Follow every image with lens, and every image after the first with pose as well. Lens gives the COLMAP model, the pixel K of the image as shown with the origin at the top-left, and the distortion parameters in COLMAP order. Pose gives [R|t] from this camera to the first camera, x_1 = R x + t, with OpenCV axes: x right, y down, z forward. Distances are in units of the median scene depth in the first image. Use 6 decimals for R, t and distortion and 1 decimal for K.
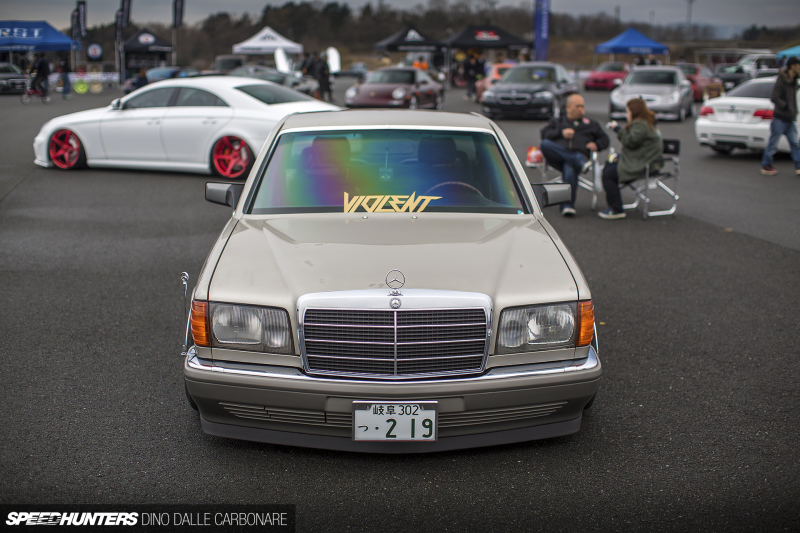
lens RADIAL K [[1159.7, 0, 400.0], [0, 1159.7, 266.5], [0, 0, 1]] dist [-0.198675, 0.472137]
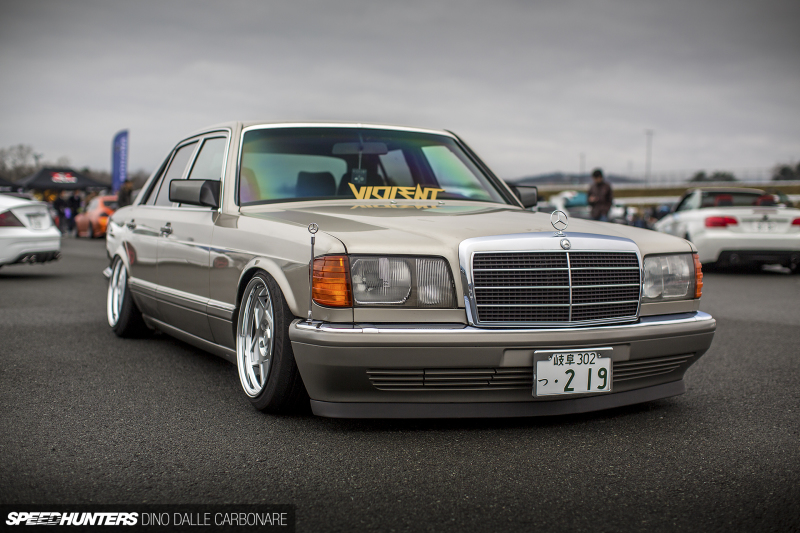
lens RADIAL K [[1159.7, 0, 400.0], [0, 1159.7, 266.5], [0, 0, 1]] dist [-0.198675, 0.472137]
pose [[0.925175, -0.014642, 0.379259, -0.477473], [0.064858, 0.990657, -0.119971, 0.151441], [-0.373958, 0.135592, 0.917480, 0.198902]]
